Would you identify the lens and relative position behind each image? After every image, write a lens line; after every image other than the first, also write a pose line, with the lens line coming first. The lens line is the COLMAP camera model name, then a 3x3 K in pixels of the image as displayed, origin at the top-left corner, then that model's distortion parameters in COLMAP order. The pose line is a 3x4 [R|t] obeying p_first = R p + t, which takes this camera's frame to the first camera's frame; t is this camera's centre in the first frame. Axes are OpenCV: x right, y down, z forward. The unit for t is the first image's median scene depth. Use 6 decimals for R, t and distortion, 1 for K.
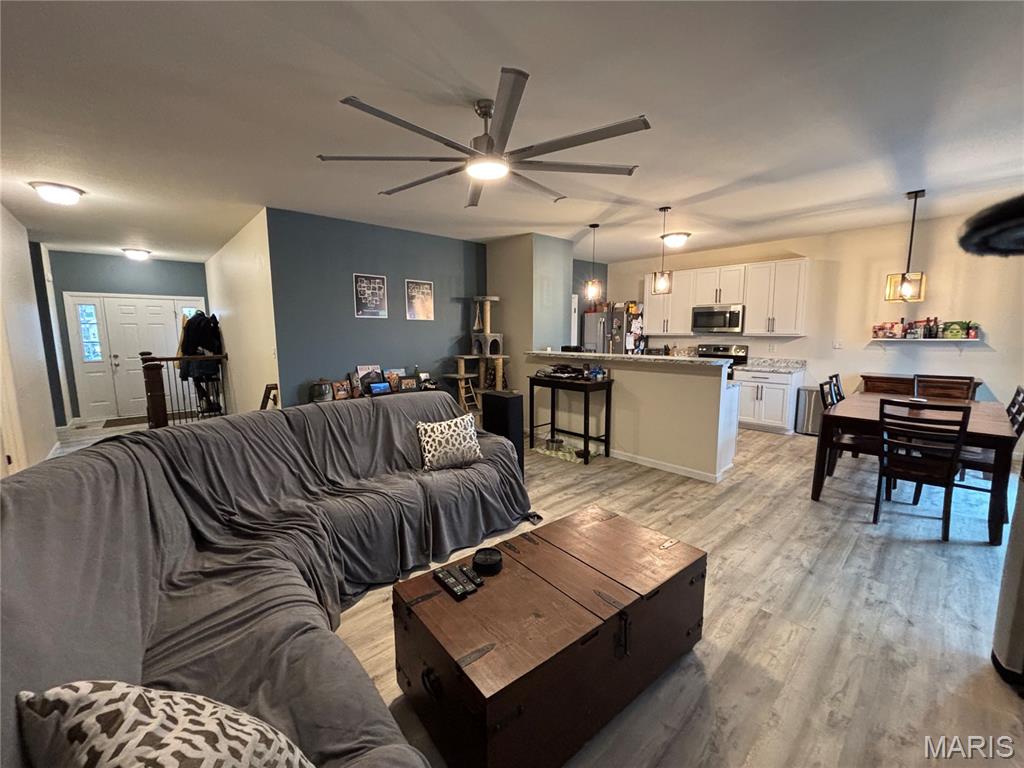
lens RADIAL K [[411.2, 0, 505.1], [0, 411.2, 384.2], [0, 0, 1]] dist [-0.011761, 0.000014]
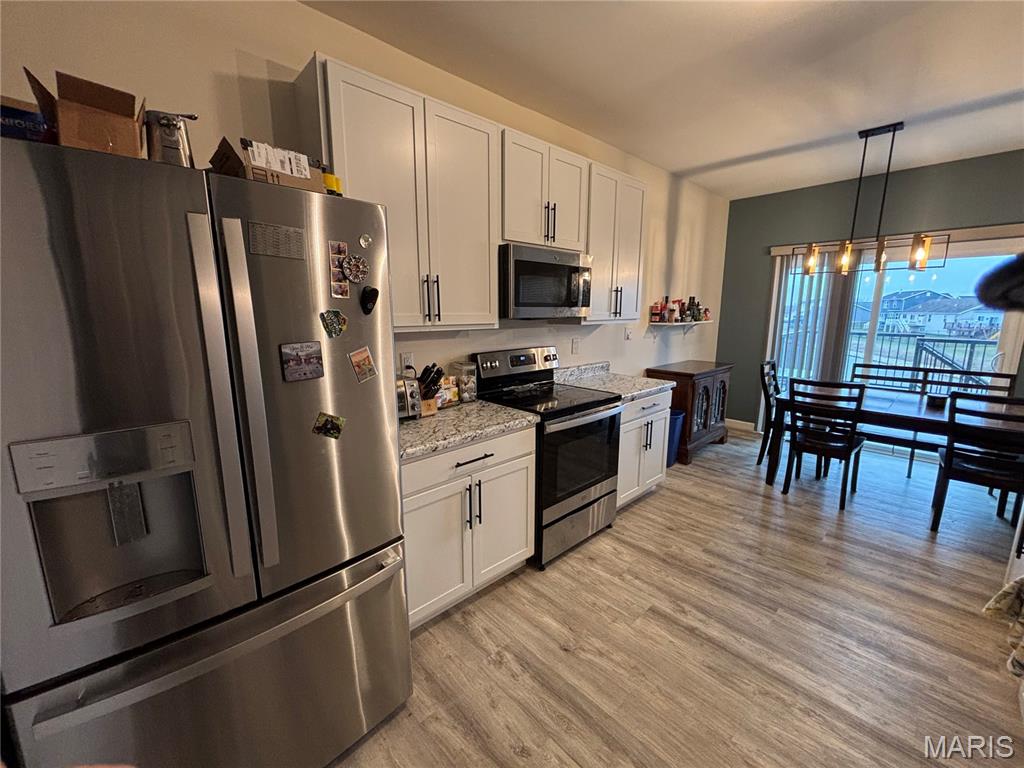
lens RADIAL K [[409.3, 0, 516.8], [0, 409.3, 383.1], [0, 0, 1]] dist [-0.015527, 0.000108]
pose [[-0.014610, -0.167089, 0.985834, 0.156109], [0.134303, 0.976677, 0.167527, -0.174459], [-0.990833, 0.134848, 0.008171, 1.335698]]
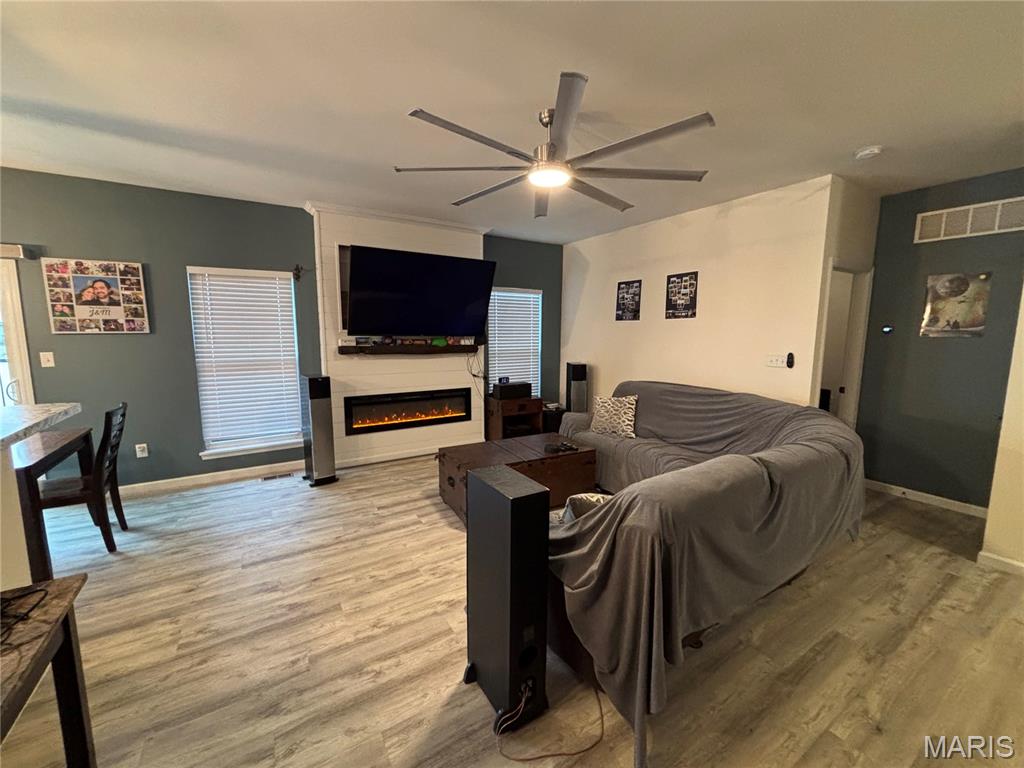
lens RADIAL K [[410.5, 0, 511.1], [0, 410.5, 382.6], [0, 0, 1]] dist [0.000885, -0.000040]
pose [[-0.986314, -0.017640, 0.163931, -0.060683], [0.024895, 0.966928, 0.253832, -0.140079], [-0.162987, 0.254439, -0.953255, 1.009381]]
